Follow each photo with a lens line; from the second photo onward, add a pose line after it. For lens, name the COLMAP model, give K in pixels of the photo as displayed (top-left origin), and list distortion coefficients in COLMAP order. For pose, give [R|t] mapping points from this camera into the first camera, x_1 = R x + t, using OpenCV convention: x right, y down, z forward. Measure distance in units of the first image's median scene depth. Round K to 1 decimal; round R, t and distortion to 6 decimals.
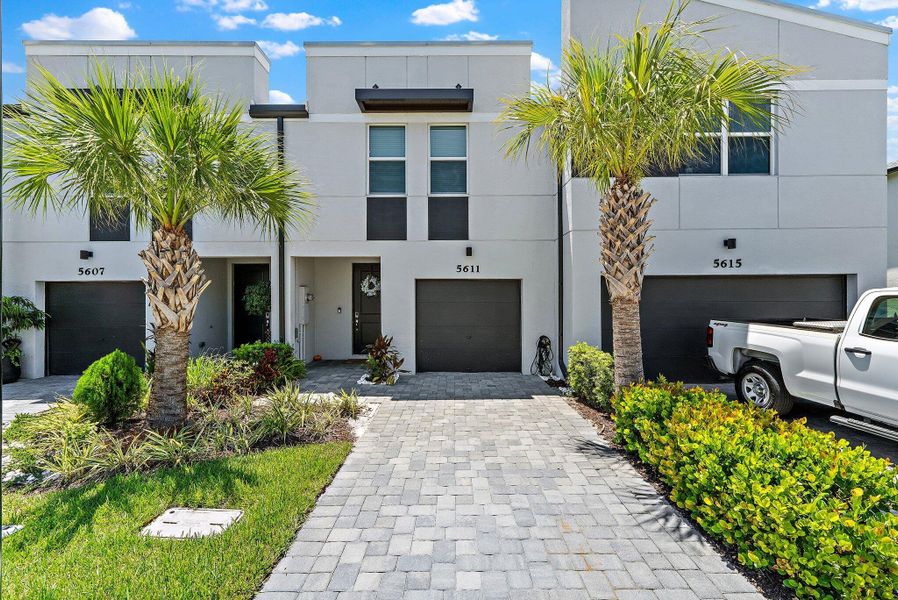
lens RADIAL K [[385.8, 0, 450.1], [0, 385.8, 300.3], [0, 0, 1]] dist [0.005812, 0.000449]
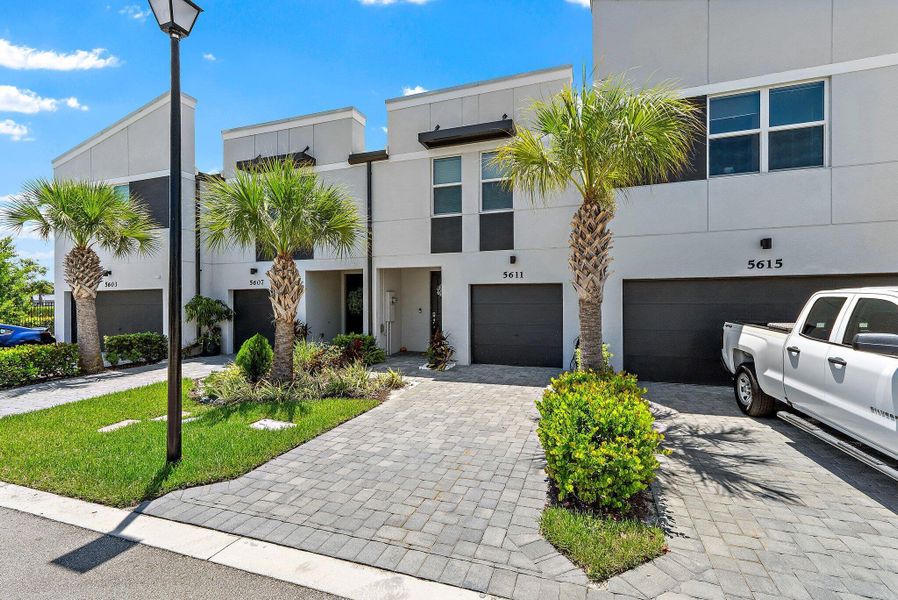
lens RADIAL K [[398.7, 0, 453.8], [0, 398.7, 304.3], [0, 0, 1]] dist [0.003102, -0.000761]
pose [[0.943536, 0.001806, -0.331266, 0.288815], [-0.000422, 0.999991, 0.004250, 0.000995], [0.331270, -0.003870, 0.943528, -0.181085]]
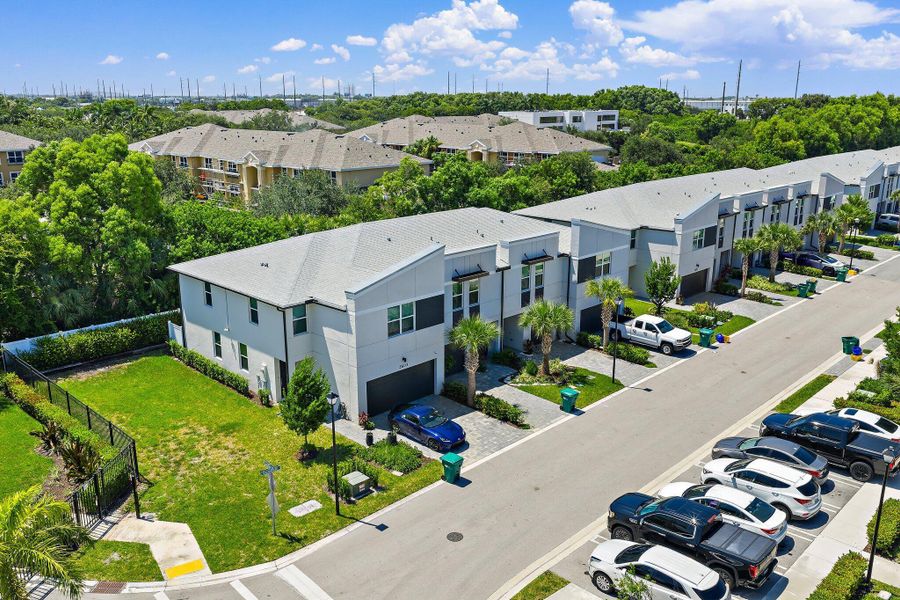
lens RADIAL K [[776.8, 0, 448.2], [0, 776.8, 300.7], [0, 0, 1]] dist [-0.005551, -0.002980]
pose [[0.704175, -0.184346, 0.685677, -4.719529], [0.004004, 0.966723, 0.255793, -1.753188], [-0.710015, -0.177378, 0.681481, -2.606348]]
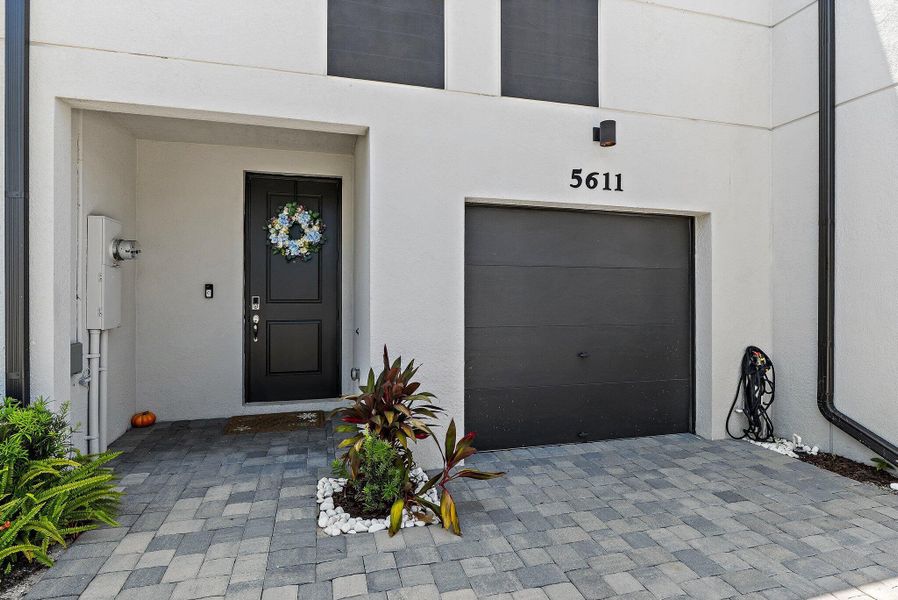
lens RADIAL K [[483.1, 0, 452.2], [0, 483.1, 291.6], [0, 0, 1]] dist [0.004218, 0.000083]
pose [[0.959052, 0.003341, 0.283210, -0.245604], [-0.001839, 0.999983, -0.005566, 0.036503], [-0.283224, 0.004817, 0.959042, 0.606058]]
